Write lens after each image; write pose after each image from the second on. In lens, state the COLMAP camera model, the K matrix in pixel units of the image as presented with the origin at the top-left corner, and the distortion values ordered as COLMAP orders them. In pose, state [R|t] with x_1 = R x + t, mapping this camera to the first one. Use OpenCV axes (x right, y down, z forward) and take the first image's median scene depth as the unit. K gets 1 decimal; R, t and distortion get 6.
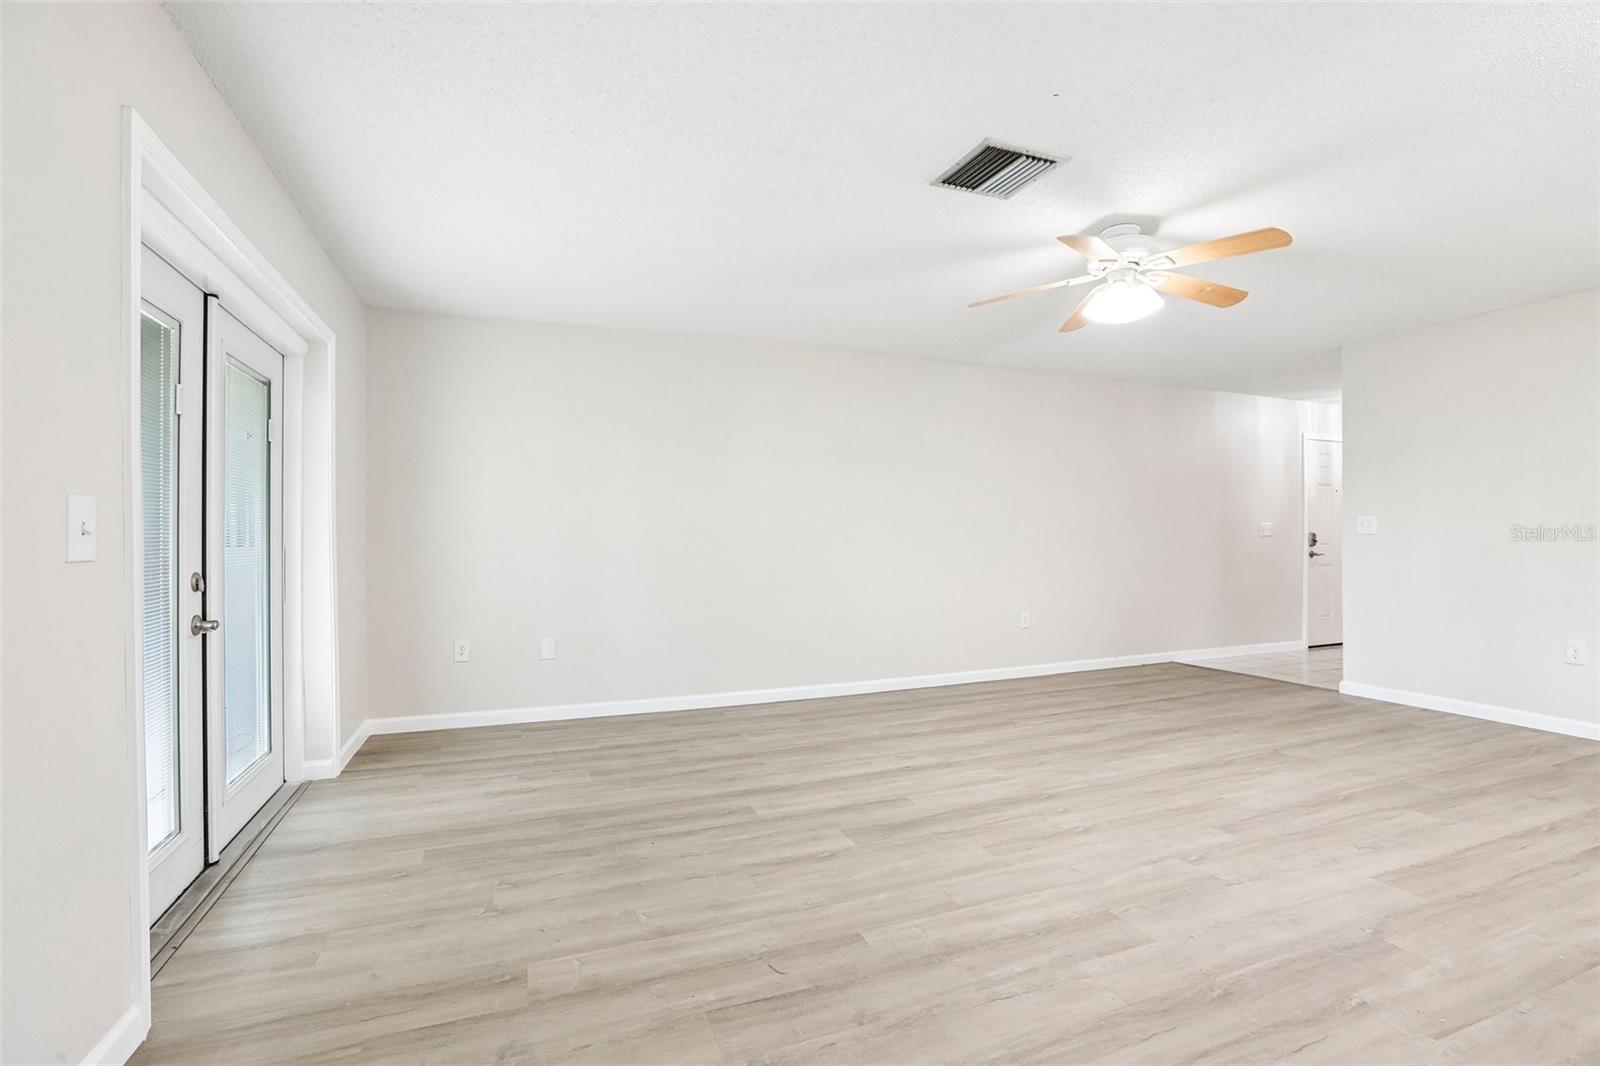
lens RADIAL K [[729.2, 0, 796.7], [0, 729.2, 534.6], [0, 0, 1]] dist [-0.057389, 0.021629]
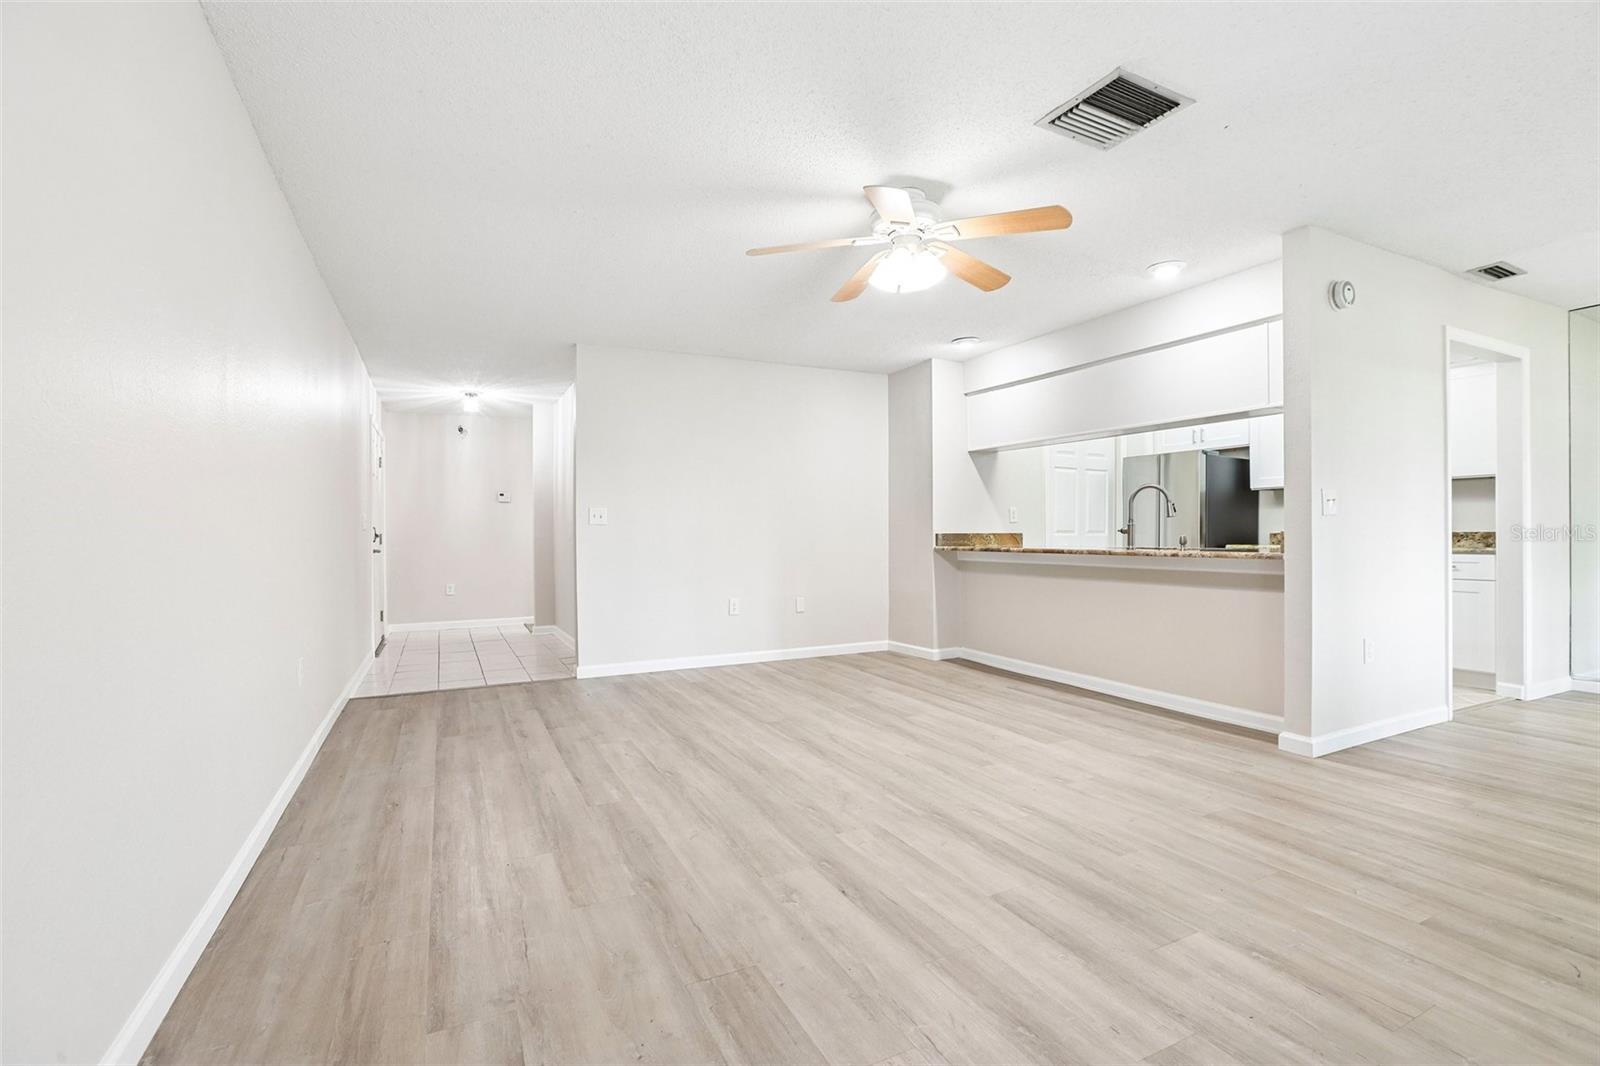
lens RADIAL K [[729.2, 0, 796.7], [0, 729.2, 534.6], [0, 0, 1]] dist [-0.057389, 0.021629]
pose [[-0.089596, 0.004631, 0.995967, -0.560010], [0.006719, 0.999969, -0.004045, 0.036696], [-0.995955, 0.006330, -0.089625, 1.403931]]
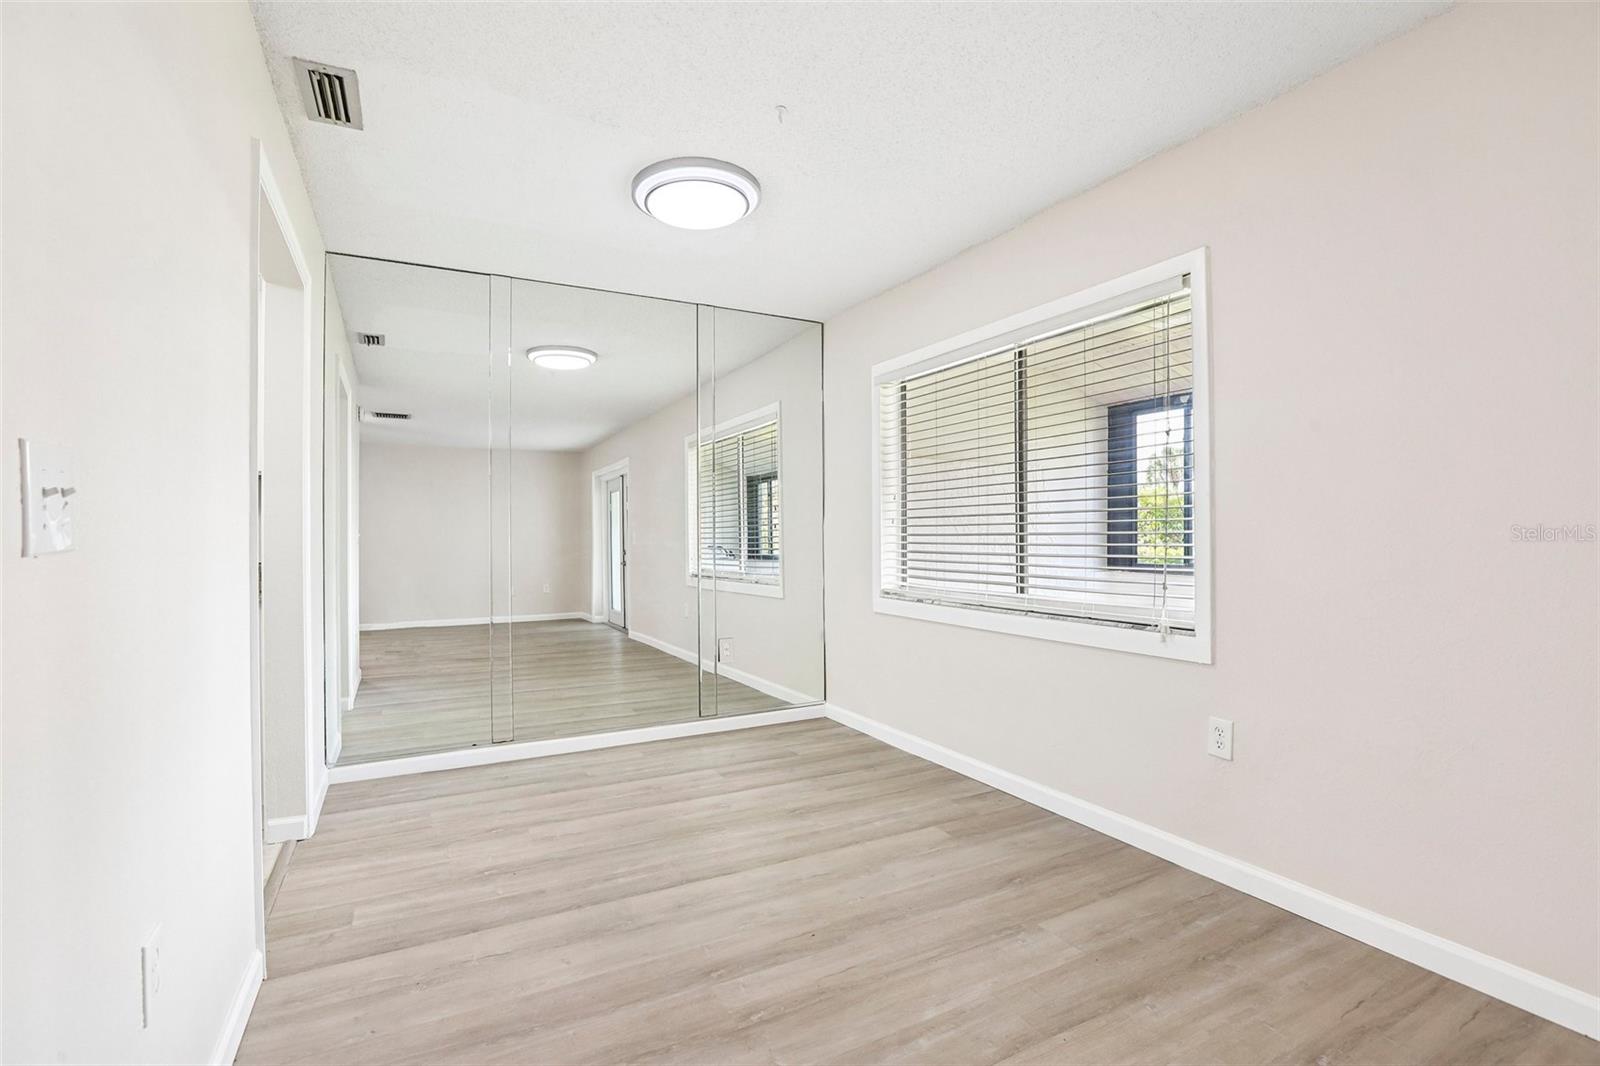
lens RADIAL K [[729.2, 0, 796.7], [0, 729.2, 534.6], [0, 0, 1]] dist [-0.057389, 0.021629]
pose [[-0.991900, 0.009109, -0.126693, 0.297179], [0.009477, 0.999952, -0.002303, 0.001908], [0.126666, -0.003485, -0.991939, 0.713981]]
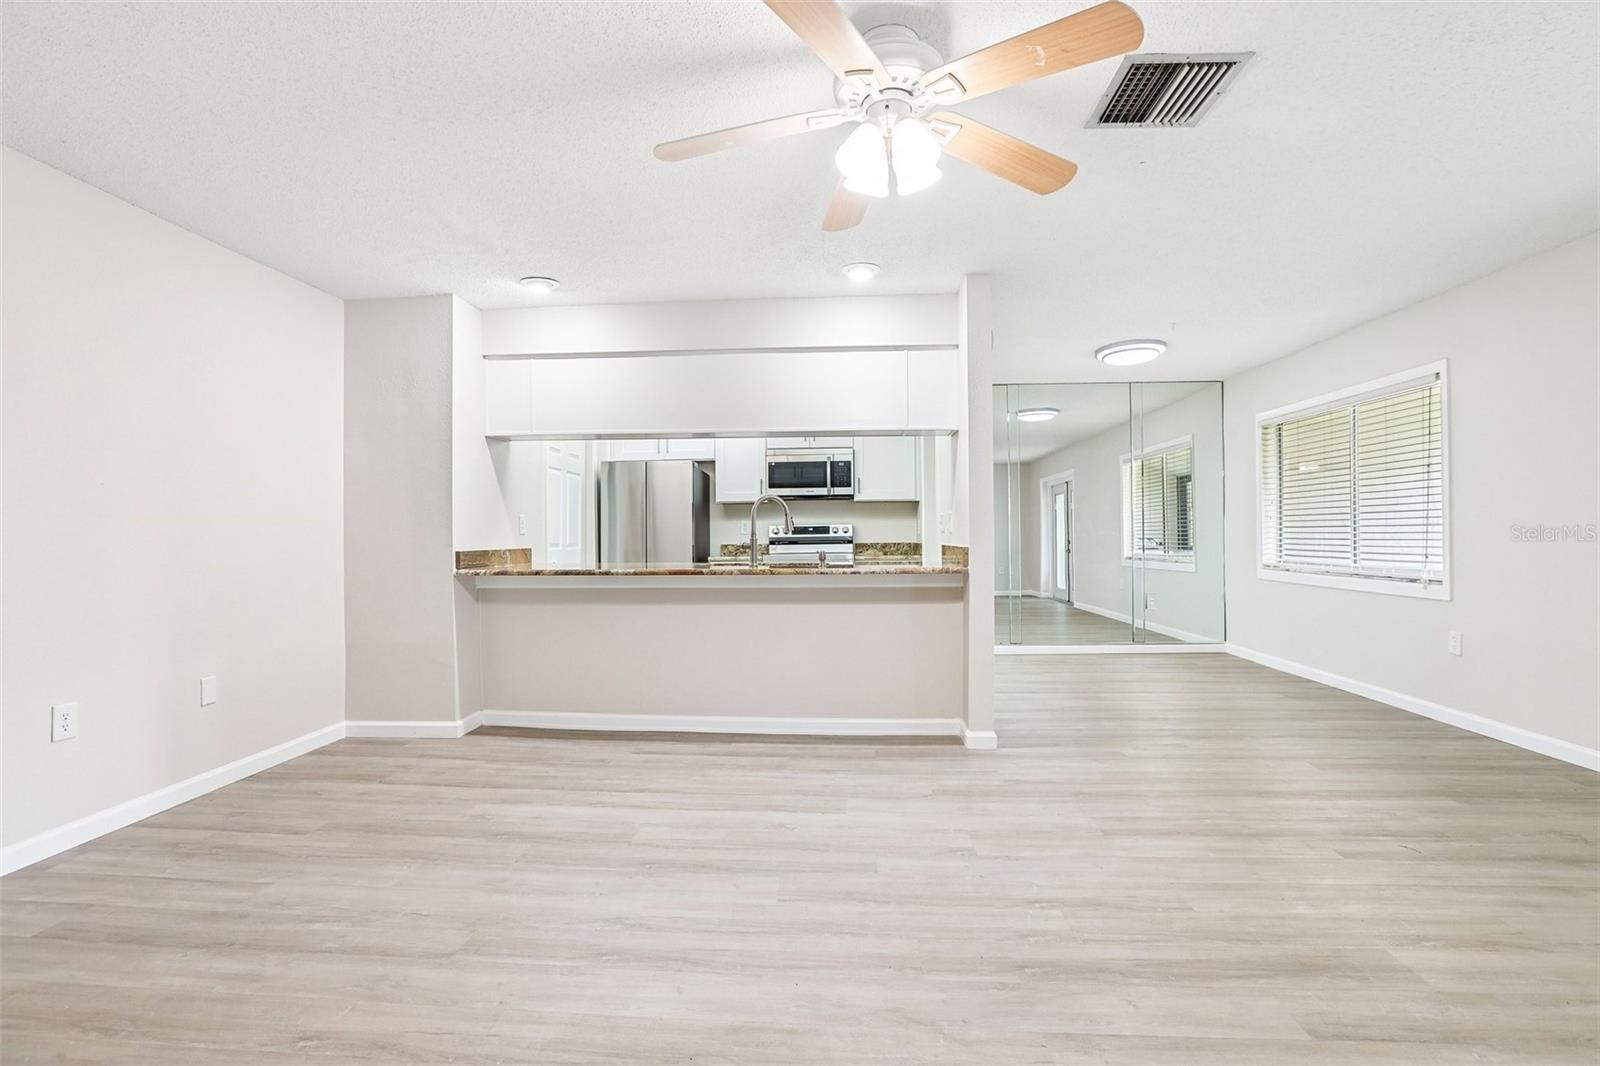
lens RADIAL K [[729.2, 0, 796.7], [0, 729.2, 534.6], [0, 0, 1]] dist [-0.057389, 0.021629]
pose [[-0.905269, 0.013153, 0.424636, 0.301644], [0.013986, 0.999902, -0.001155, 0.005723], [-0.424609, 0.004894, -0.905363, 1.820908]]
